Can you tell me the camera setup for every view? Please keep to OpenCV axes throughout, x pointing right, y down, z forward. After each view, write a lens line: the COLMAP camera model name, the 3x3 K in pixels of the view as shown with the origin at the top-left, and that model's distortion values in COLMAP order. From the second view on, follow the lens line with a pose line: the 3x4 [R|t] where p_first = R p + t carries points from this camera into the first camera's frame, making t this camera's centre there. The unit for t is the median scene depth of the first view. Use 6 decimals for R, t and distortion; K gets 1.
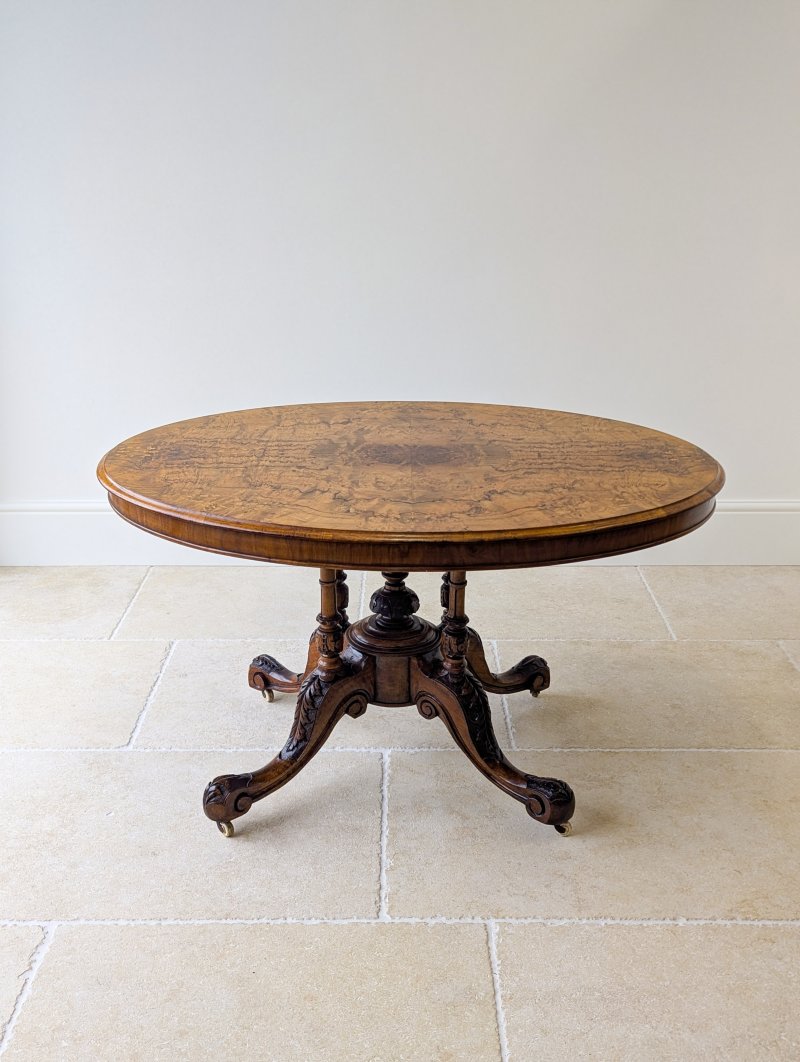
lens RADIAL K [[1166.3, 0, 392.5], [0, 1166.3, 533.1], [0, 0, 1]] dist [0.030608, 0.000000]
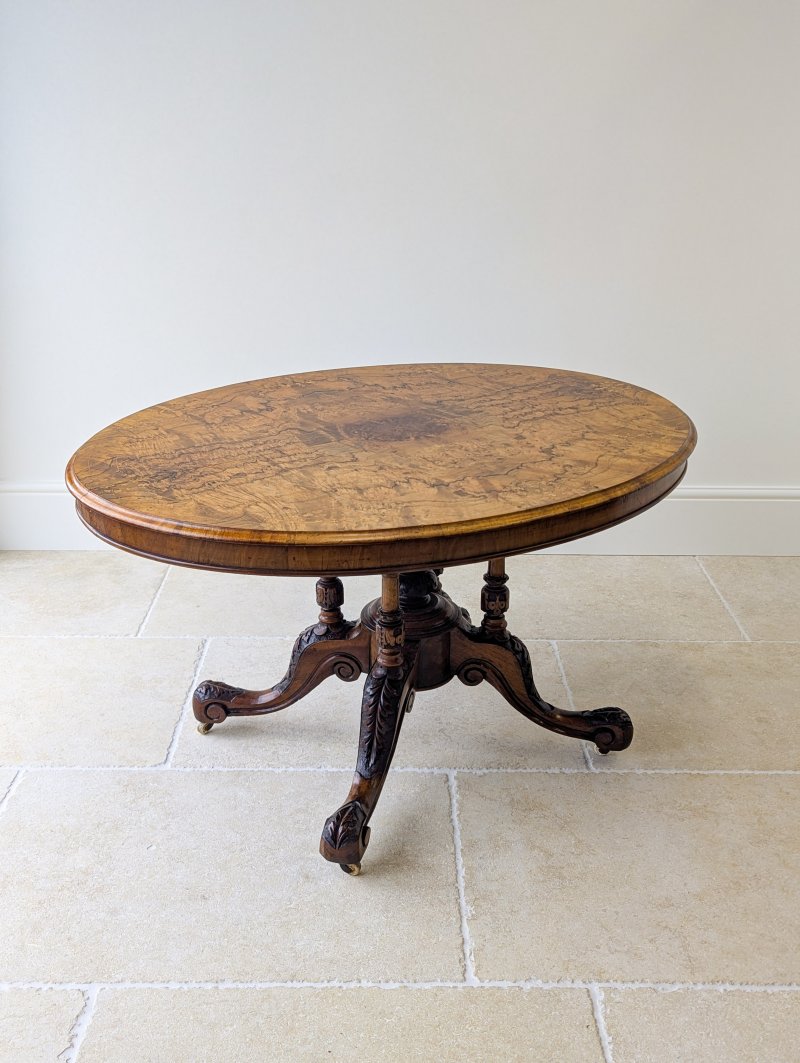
lens RADIAL K [[1147.5, 0, 393.8], [0, 1147.5, 524.7], [0, 0, 1]] dist [0.031933, 0.000000]
pose [[0.999881, 0.008056, 0.013163, -0.072334], [-0.008430, 0.999556, 0.028583, -0.034137], [-0.012927, -0.028691, 0.999505, 0.131266]]
